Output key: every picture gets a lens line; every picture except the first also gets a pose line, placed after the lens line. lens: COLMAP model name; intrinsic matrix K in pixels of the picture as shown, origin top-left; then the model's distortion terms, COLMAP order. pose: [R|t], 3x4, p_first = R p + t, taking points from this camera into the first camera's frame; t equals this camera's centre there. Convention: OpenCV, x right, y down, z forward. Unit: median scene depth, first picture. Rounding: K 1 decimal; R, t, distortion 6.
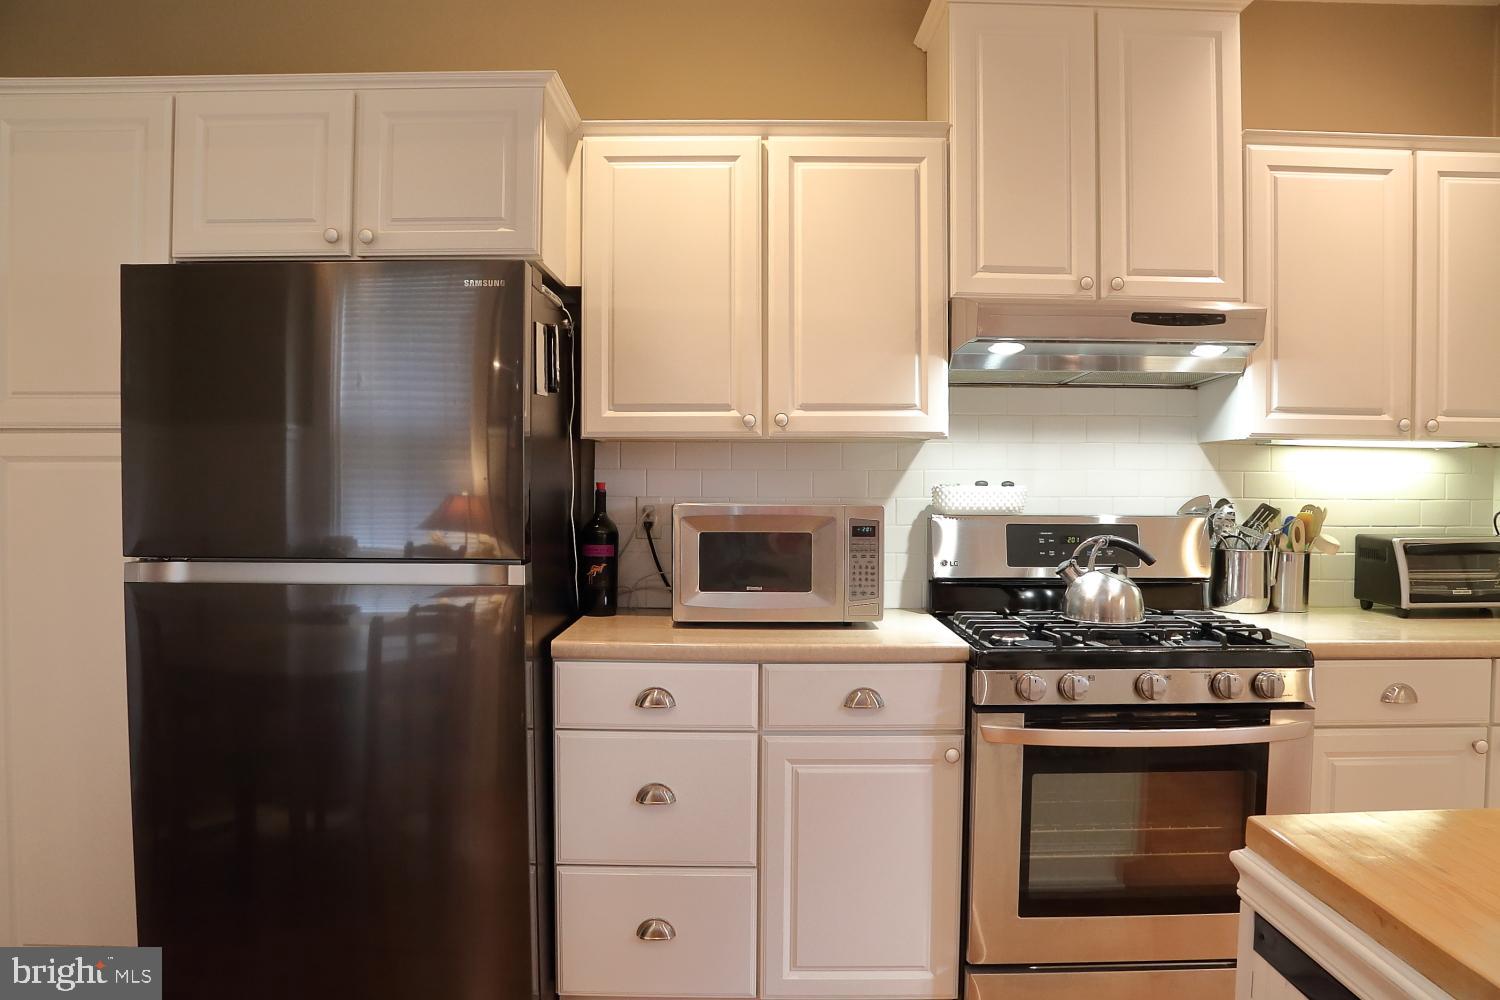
lens RADIAL K [[1021.9, 0, 749.9], [0, 1021.9, 505.2], [0, 0, 1]] dist [-0.130860, 0.070111]
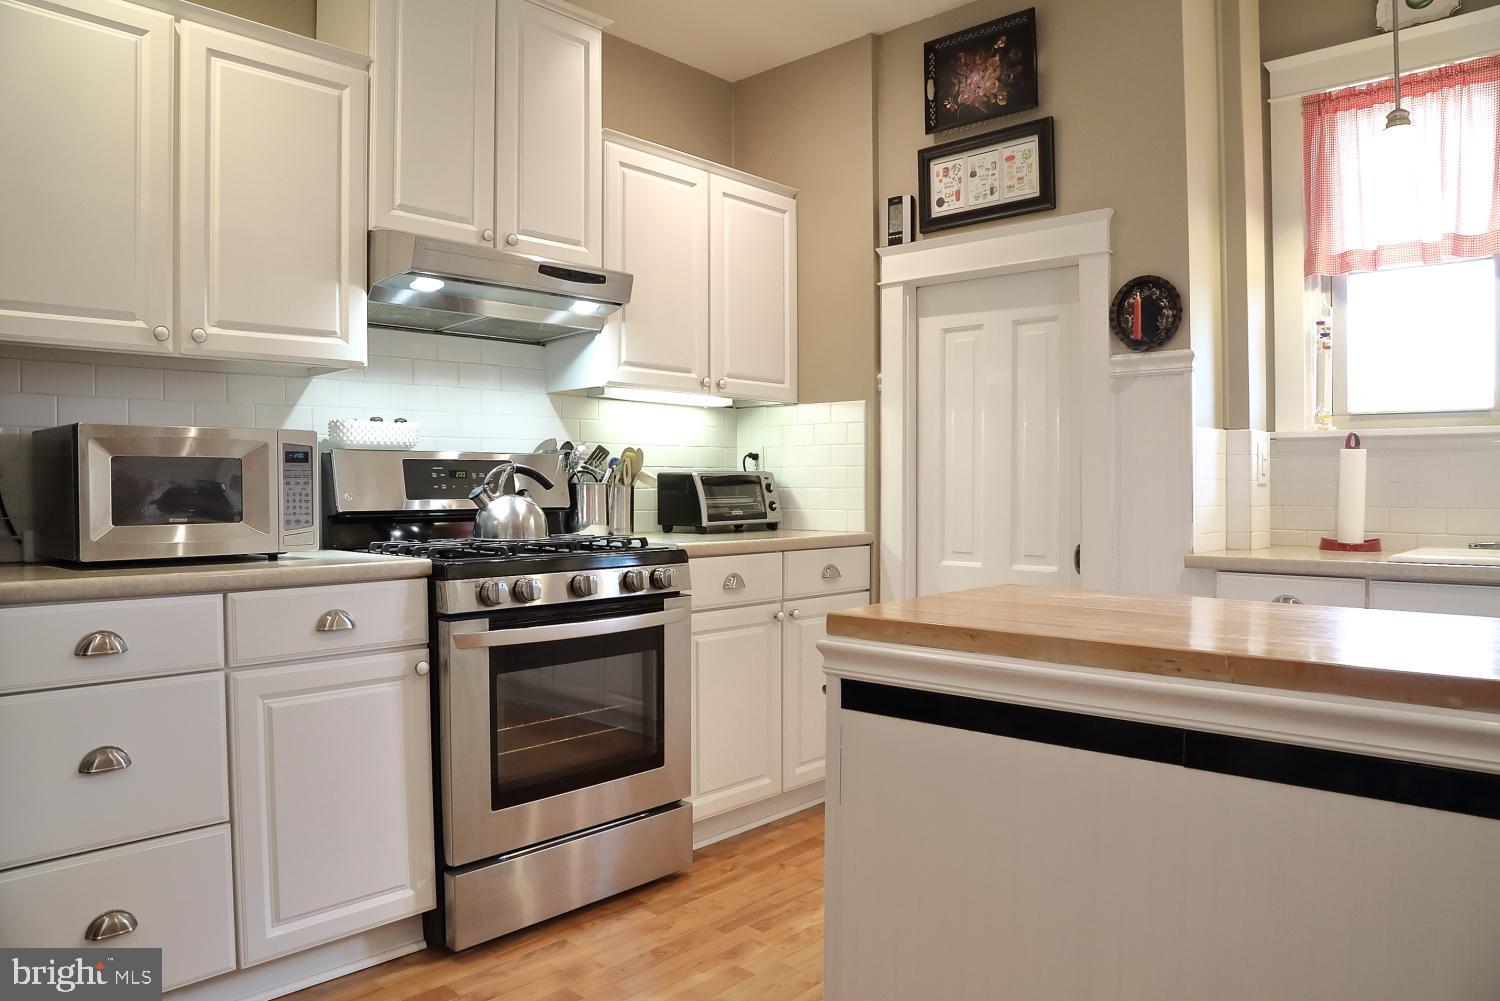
lens RADIAL K [[1021.9, 0, 749.9], [0, 1021.9, 505.7], [0, 0, 1]] dist [-0.130860, 0.070111]
pose [[0.673872, -0.021110, 0.738546, -0.292489], [0.026191, 0.999646, 0.004675, 0.077455], [-0.738384, 0.016193, 0.674187, 0.053539]]
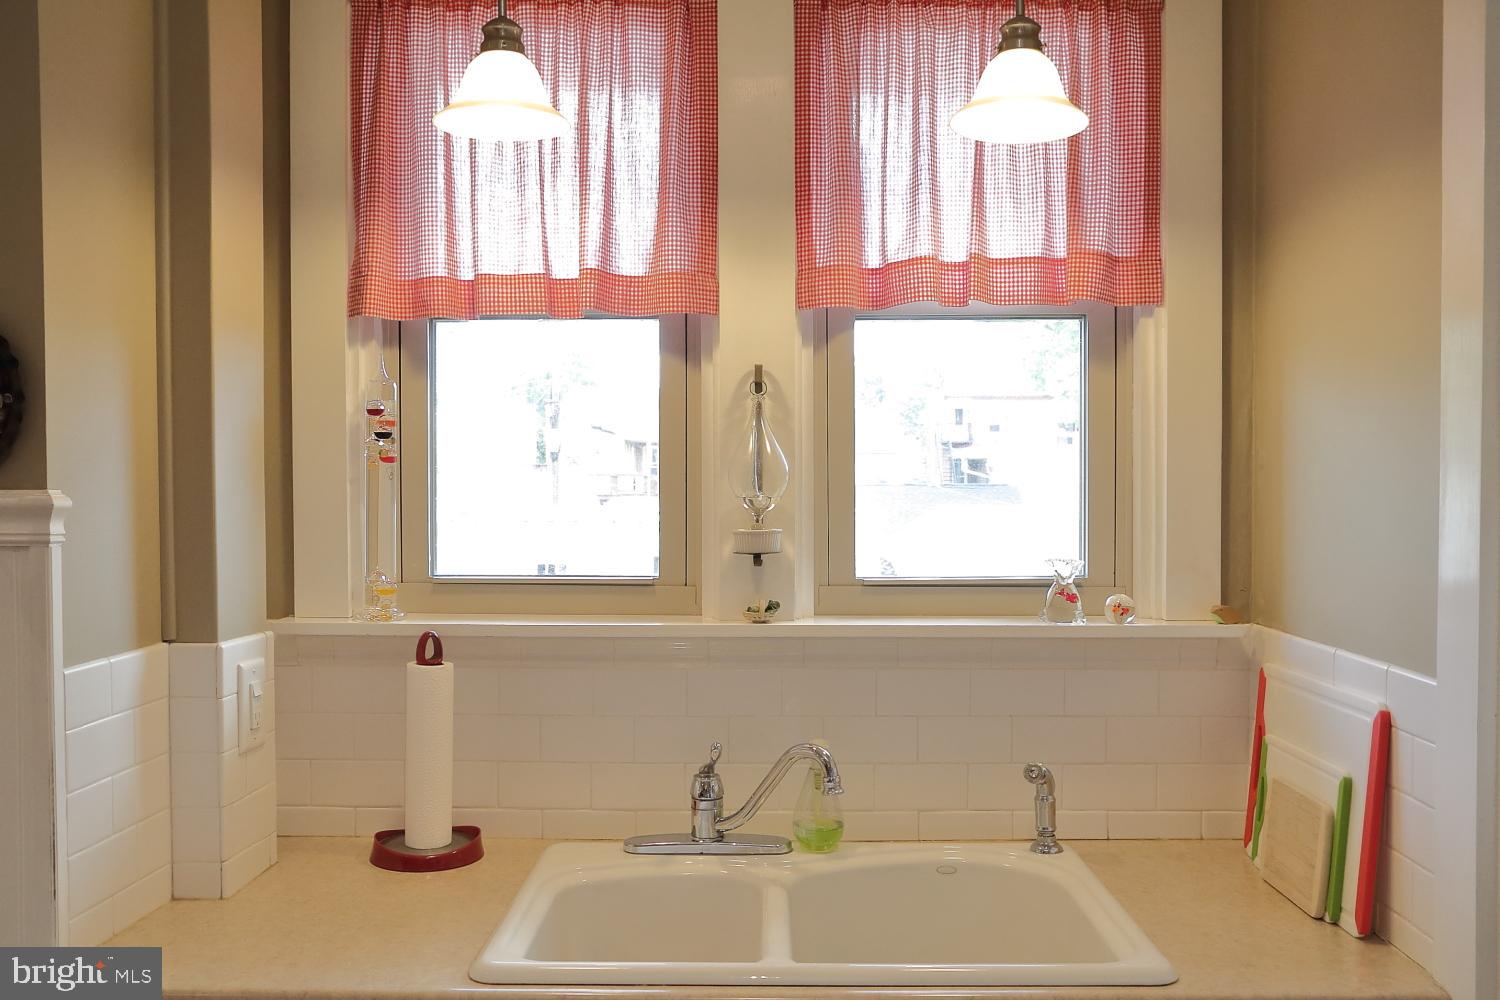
lens RADIAL K [[1297.6, 0, 750.0], [0, 1297.6, 500.0], [0, 0, 1]] dist [-0.013423, -0.005440]
pose [[0.021718, -0.020161, 0.999561, 0.268772], [0.028272, 0.999409, 0.019544, -0.079496], [-0.999364, 0.027835, 0.022275, 0.091592]]
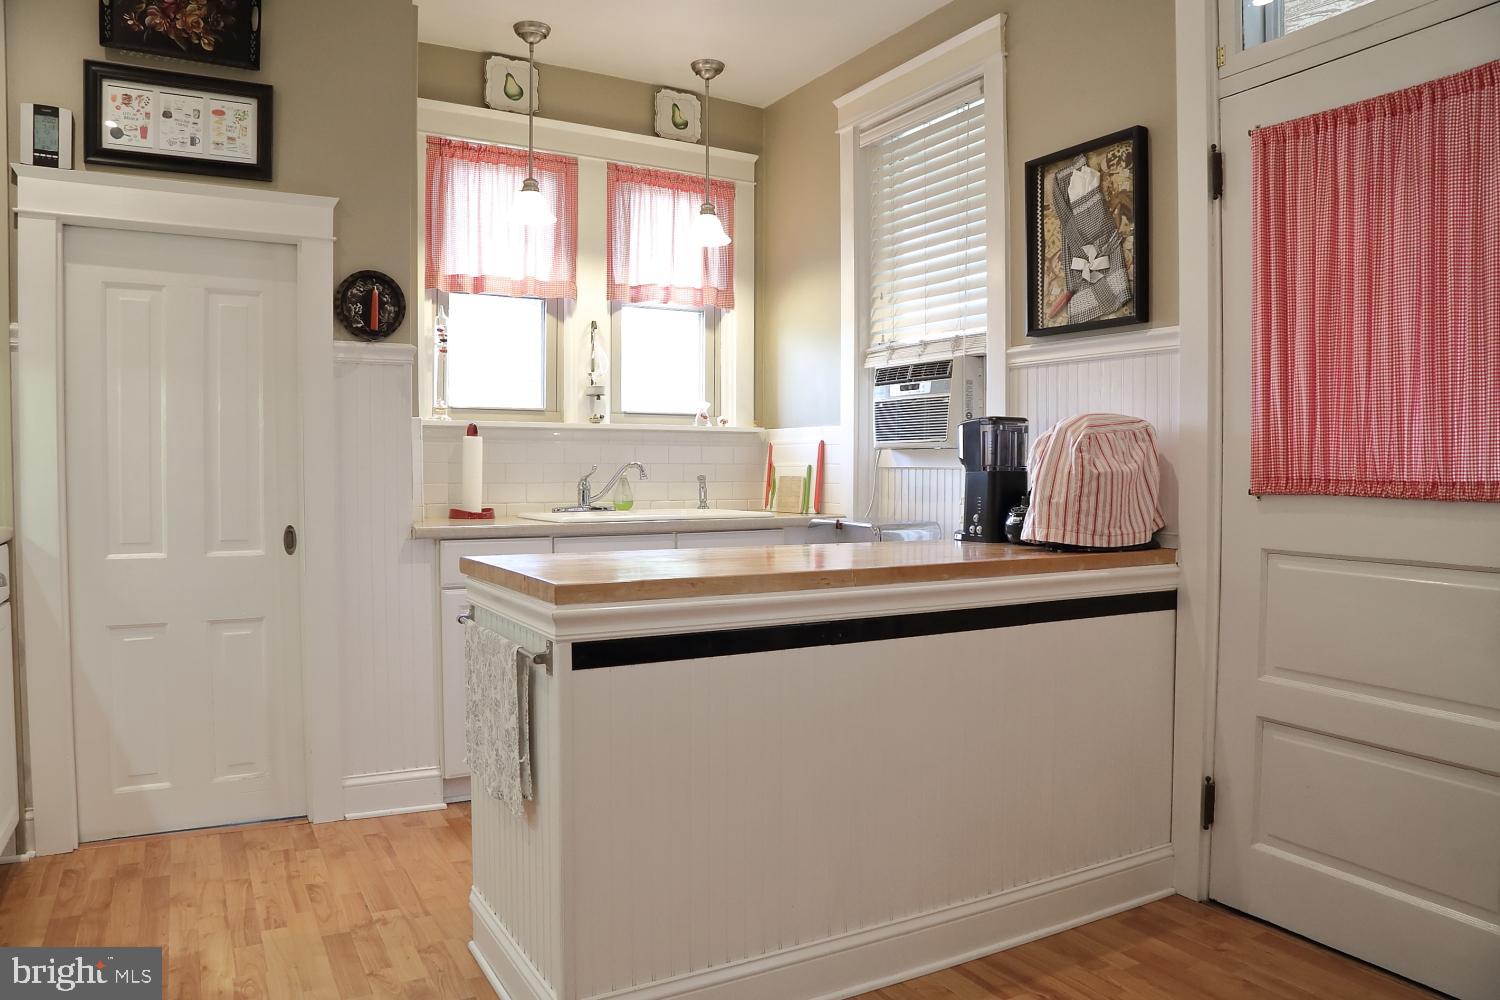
lens RADIAL K [[1032.1, 0, 746.3], [0, 1032.1, 506.0], [0, 0, 1]] dist [-0.127338, 0.070620]
pose [[-0.492924, -0.040145, 0.869146, -0.458055], [0.019662, 0.998166, 0.057255, 0.057962], [-0.869850, 0.045311, -0.491231, 0.715073]]
